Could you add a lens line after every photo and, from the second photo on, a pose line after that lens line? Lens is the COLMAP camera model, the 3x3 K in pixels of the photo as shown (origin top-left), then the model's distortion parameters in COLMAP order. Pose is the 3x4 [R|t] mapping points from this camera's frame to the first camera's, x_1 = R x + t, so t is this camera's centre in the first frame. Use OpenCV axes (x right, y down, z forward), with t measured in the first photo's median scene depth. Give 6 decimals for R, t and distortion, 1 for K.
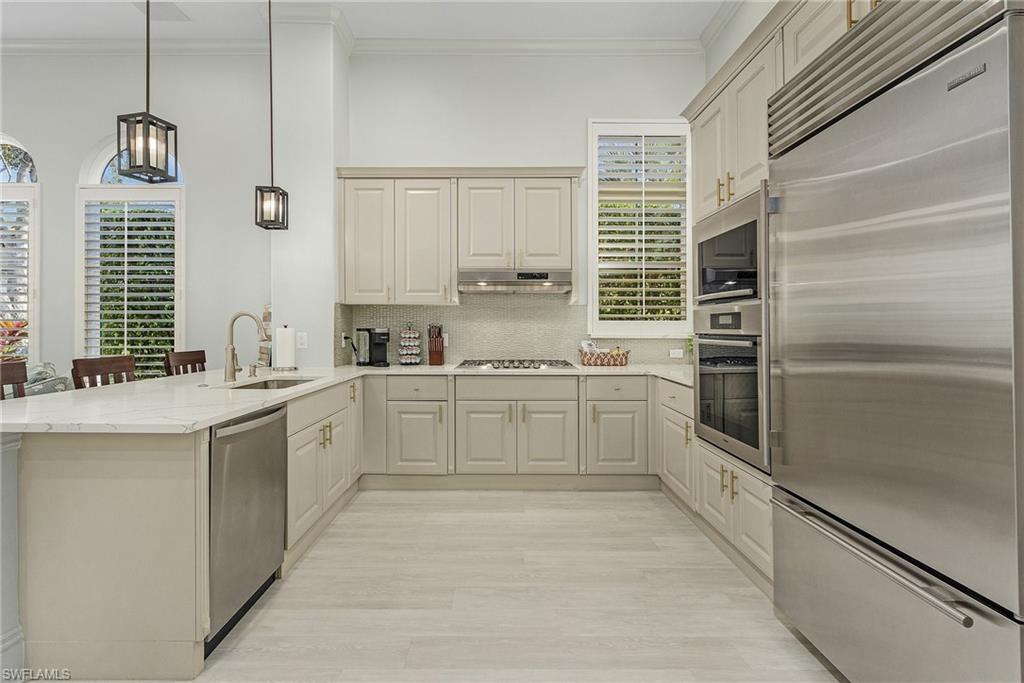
lens RADIAL K [[480.2, 0, 507.7], [0, 480.2, 321.1], [0, 0, 1]] dist [0.001006, 0.000054]
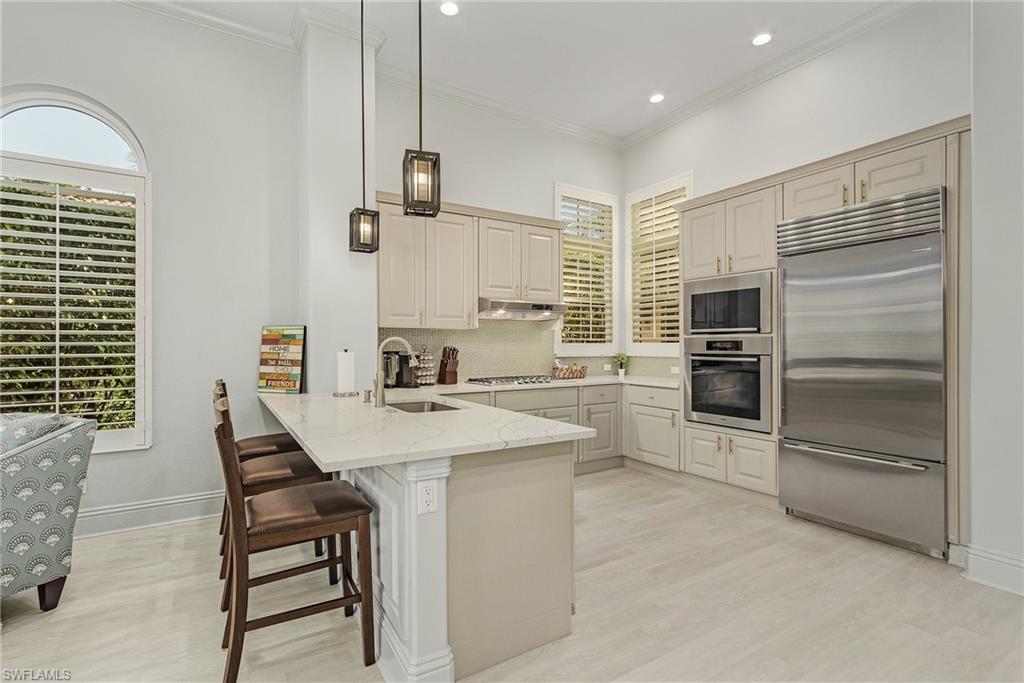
lens RADIAL K [[473.8, 0, 512.0], [0, 473.8, 341.5], [0, 0, 1]] dist [-0.000531, 0.000062]
pose [[0.850713, 0.000163, 0.525631, -0.656002], [-0.003859, 0.999975, 0.005936, -0.013798], [-0.525617, -0.007078, 0.850692, 0.011633]]
